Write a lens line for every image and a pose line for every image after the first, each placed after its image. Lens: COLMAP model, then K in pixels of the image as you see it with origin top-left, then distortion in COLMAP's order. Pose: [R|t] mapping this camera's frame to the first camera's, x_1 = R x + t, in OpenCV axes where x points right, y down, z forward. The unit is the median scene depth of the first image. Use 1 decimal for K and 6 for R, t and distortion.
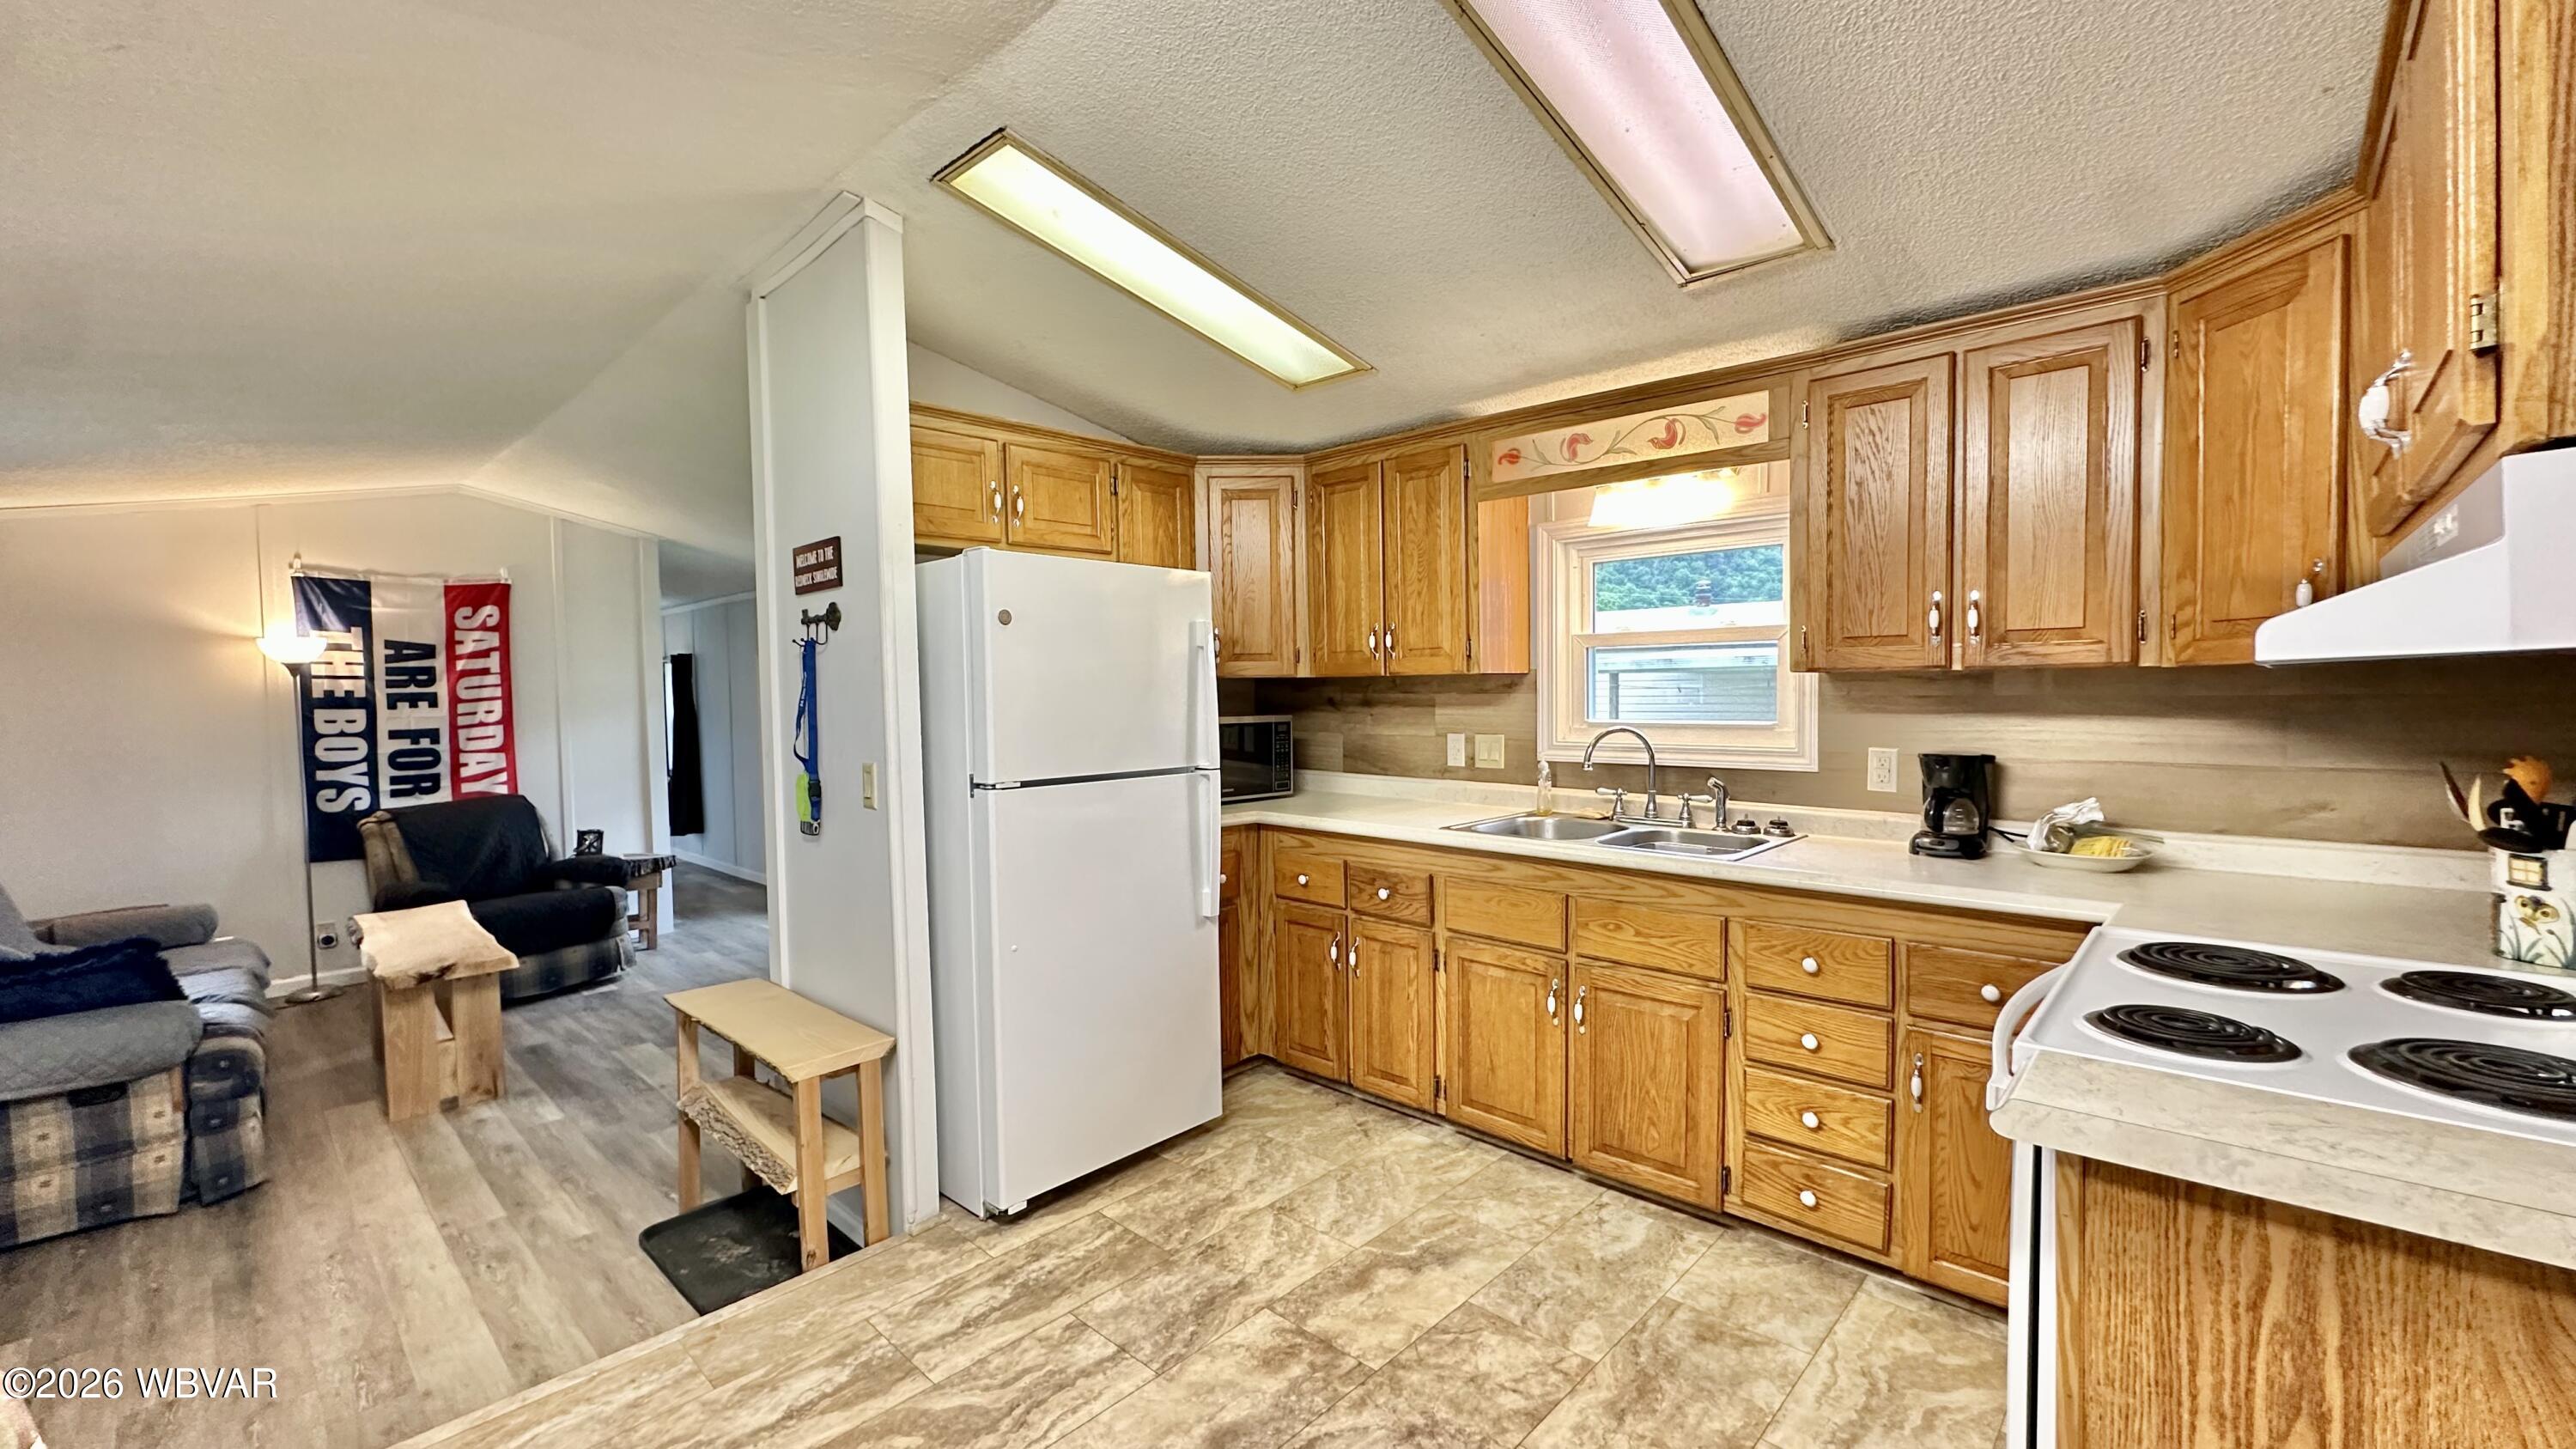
lens RADIAL K [[1027.1, 0, 1288.4], [0, 1027.1, 726.9], [0, 0, 1]] dist [-0.002366, 0.000338]
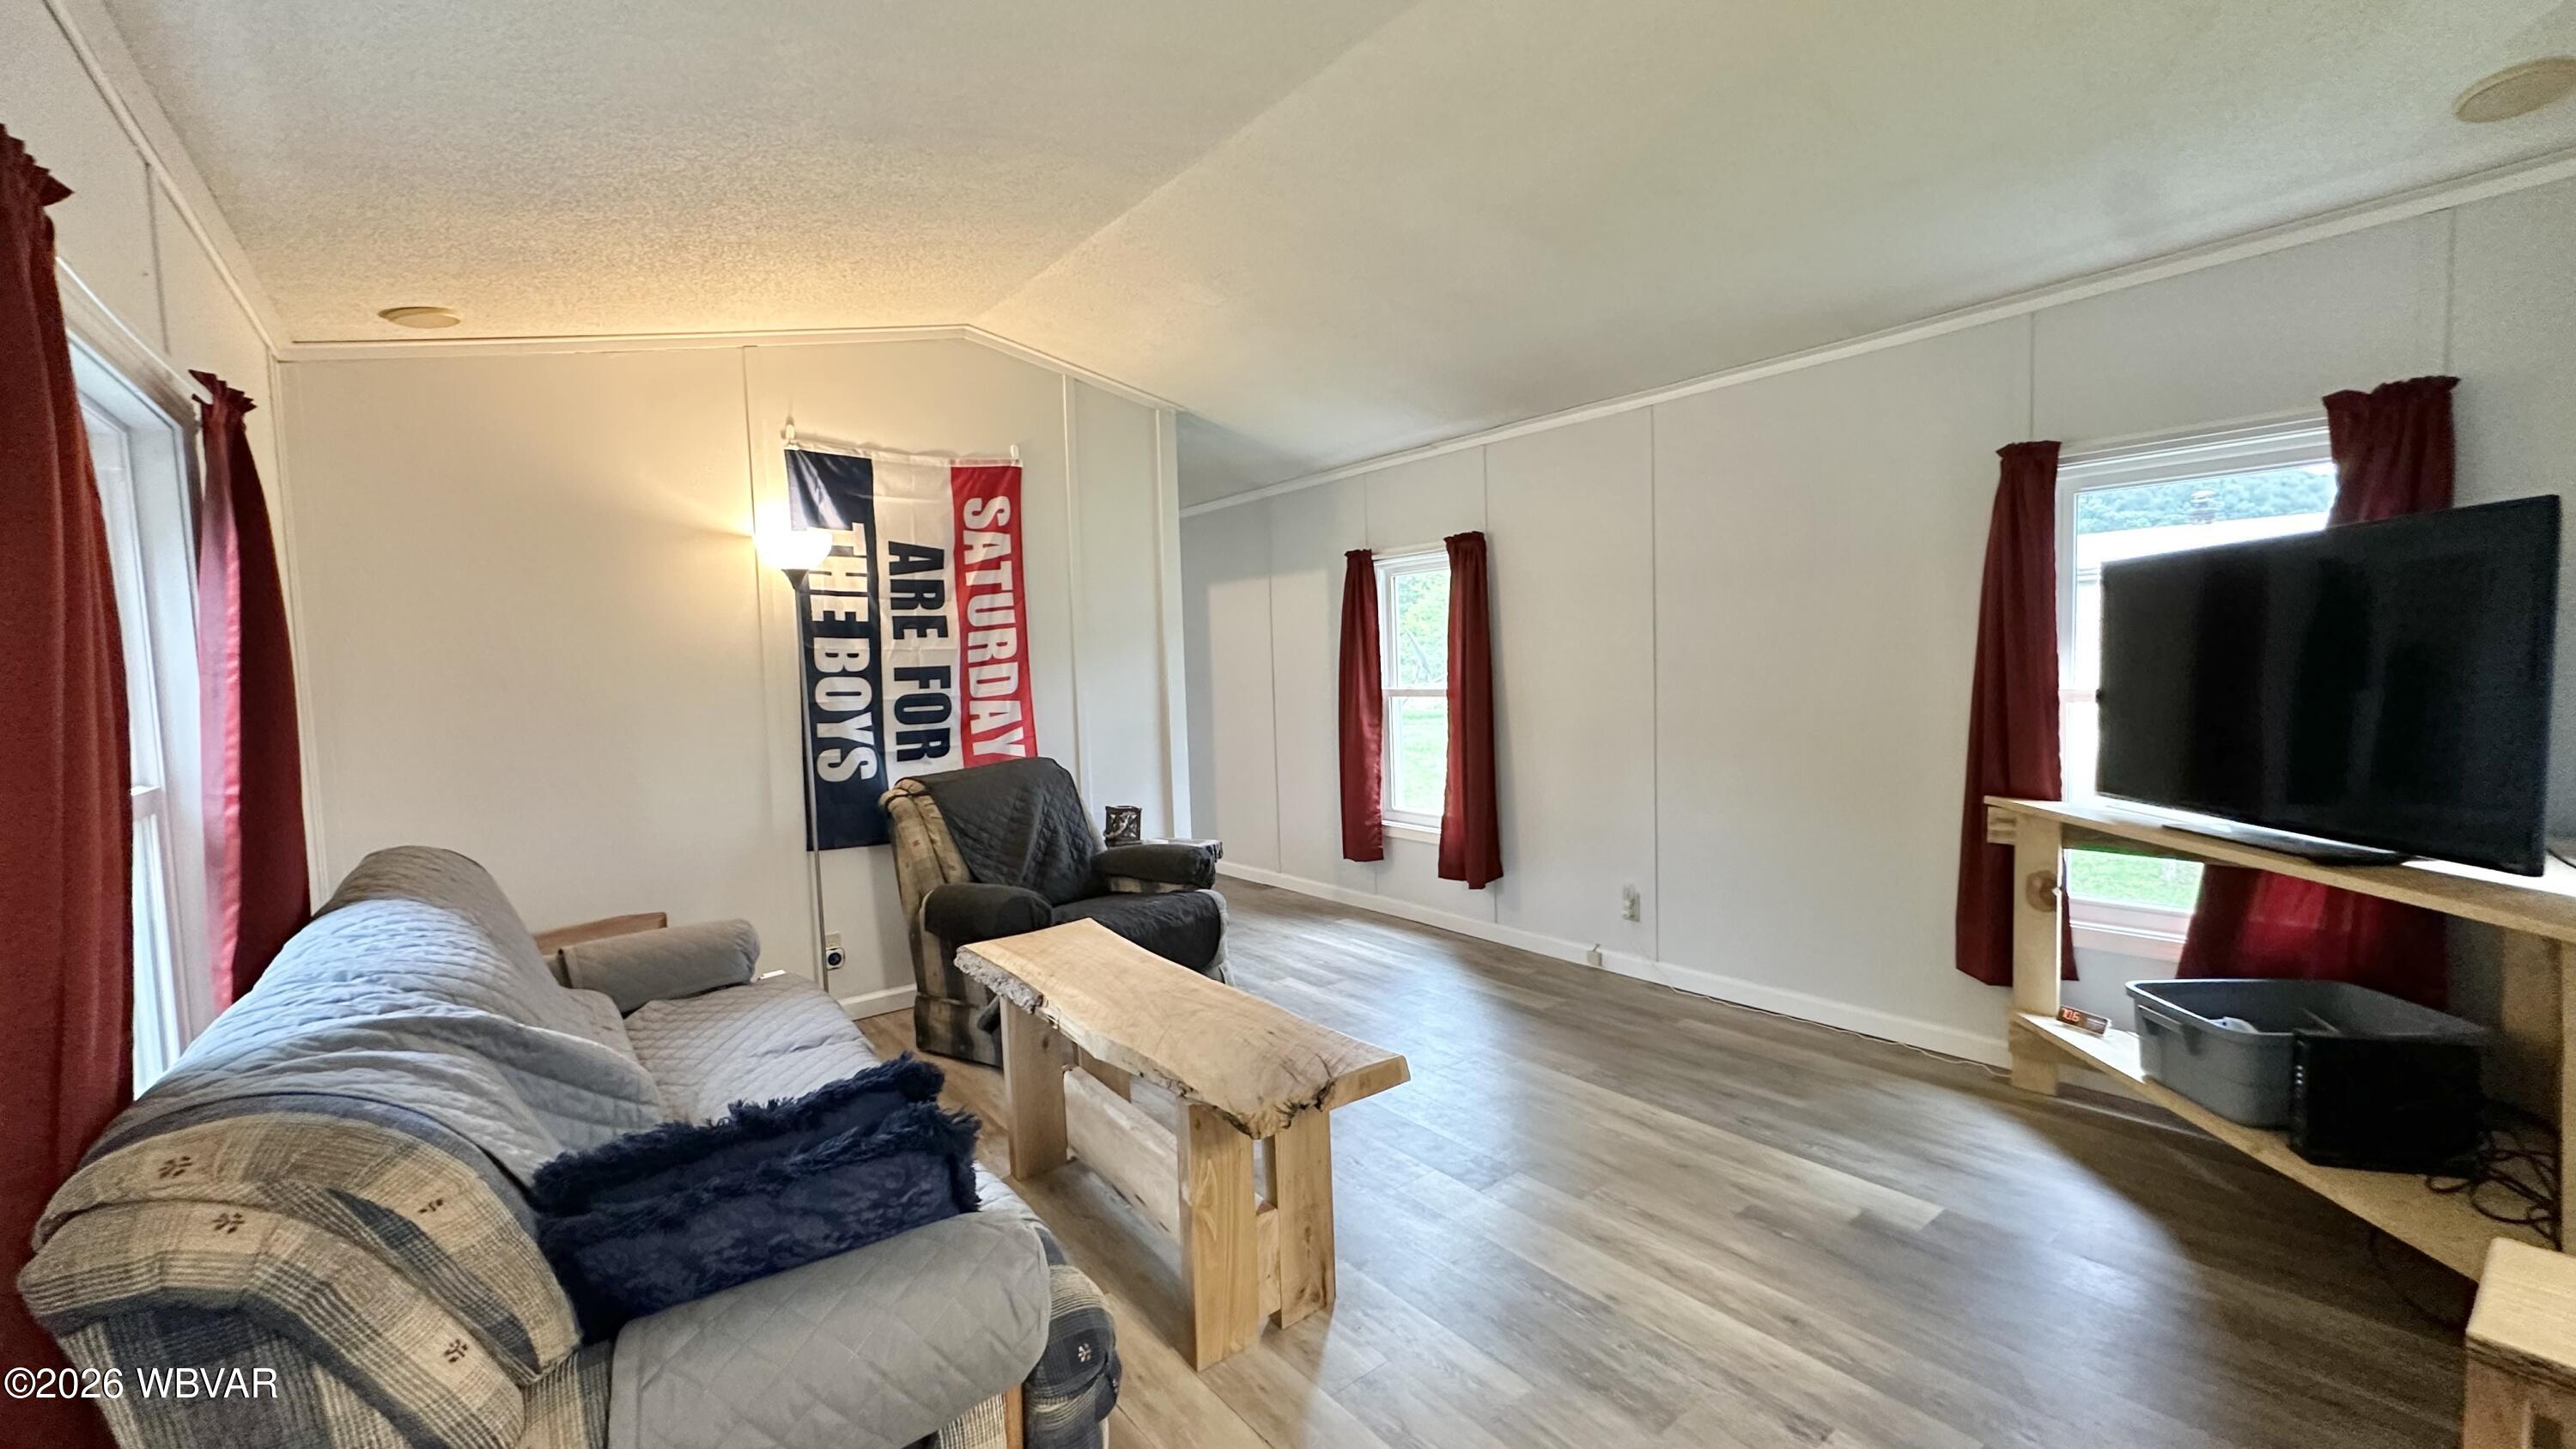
lens RADIAL K [[1032.2, 0, 1295.0], [0, 1032.2, 723.3], [0, 0, 1]] dist [-0.000603, 0.000026]
pose [[0.988652, -0.006848, -0.150065, -0.882826], [0.010397, 0.999684, 0.022878, 0.050878], [0.149861, -0.024179, 0.988411, 0.583981]]
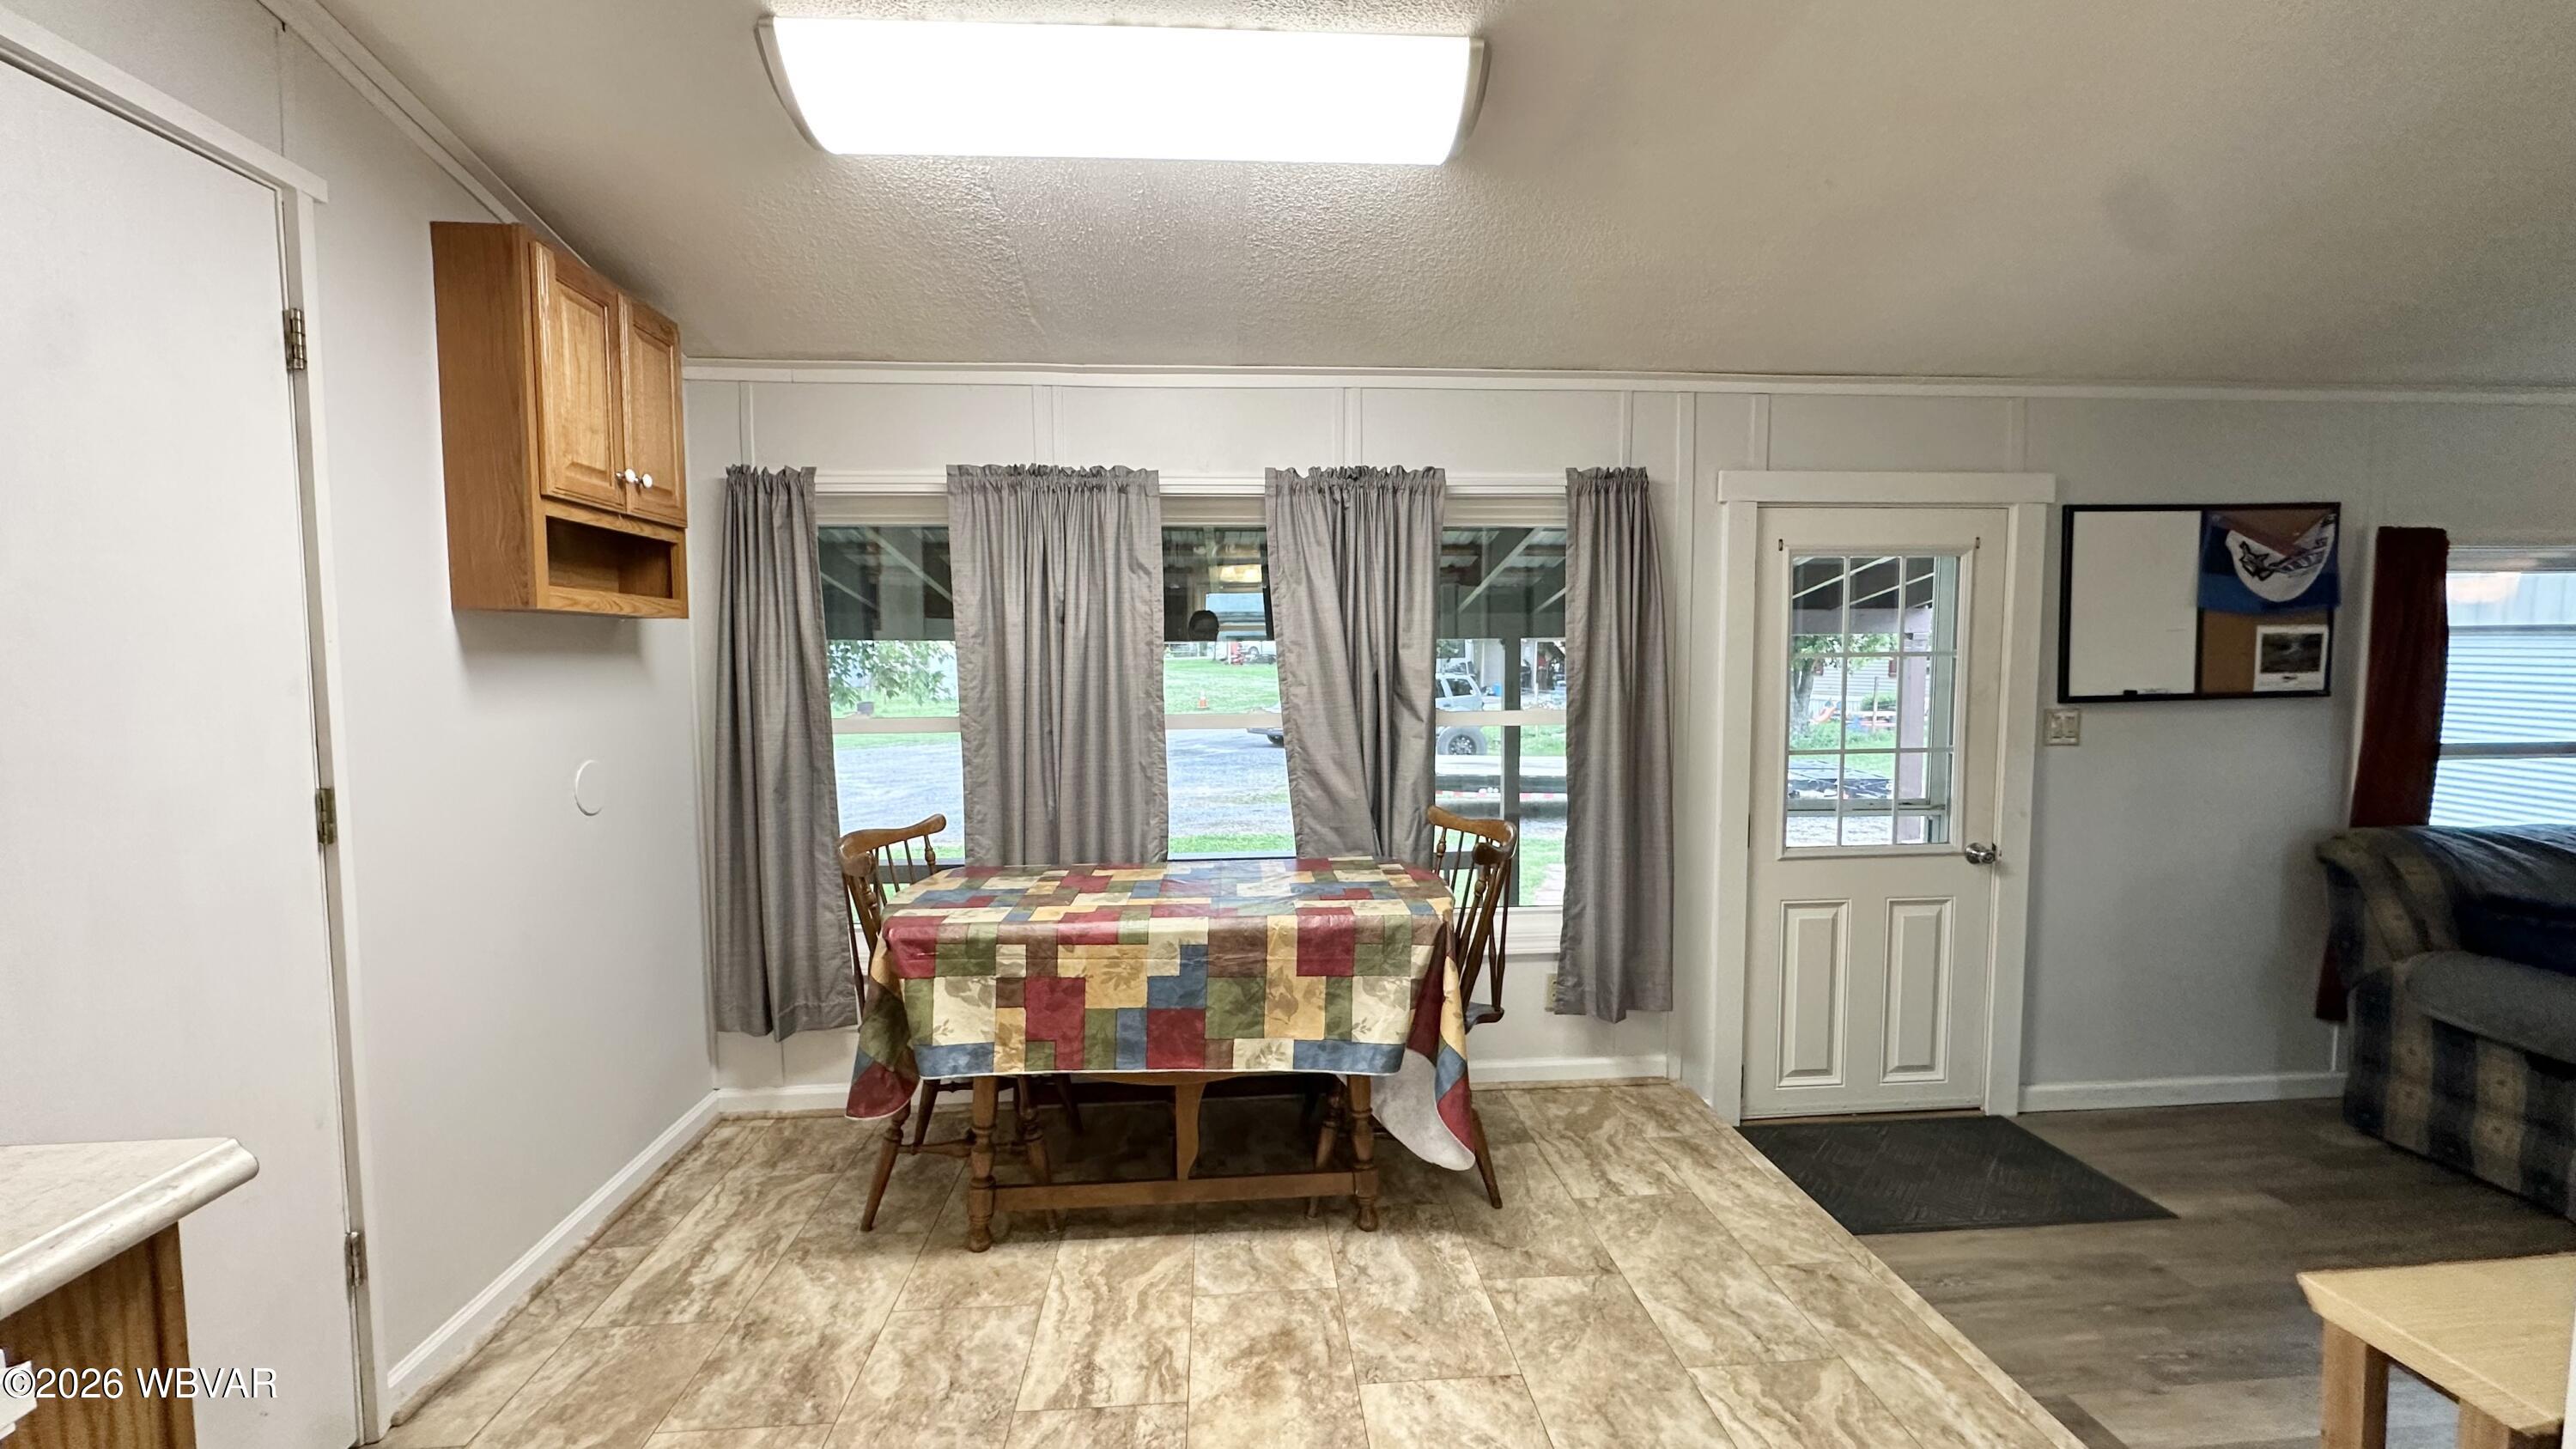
lens RADIAL K [[1027.1, 0, 1288.4], [0, 1027.1, 726.9], [0, 0, 1]] dist [-0.002366, 0.000338]
pose [[-0.677336, 0.072595, -0.732083, 0.231867], [-0.009731, 0.994148, 0.107586, -0.026617], [0.735609, 0.079996, -0.672666, 0.719058]]
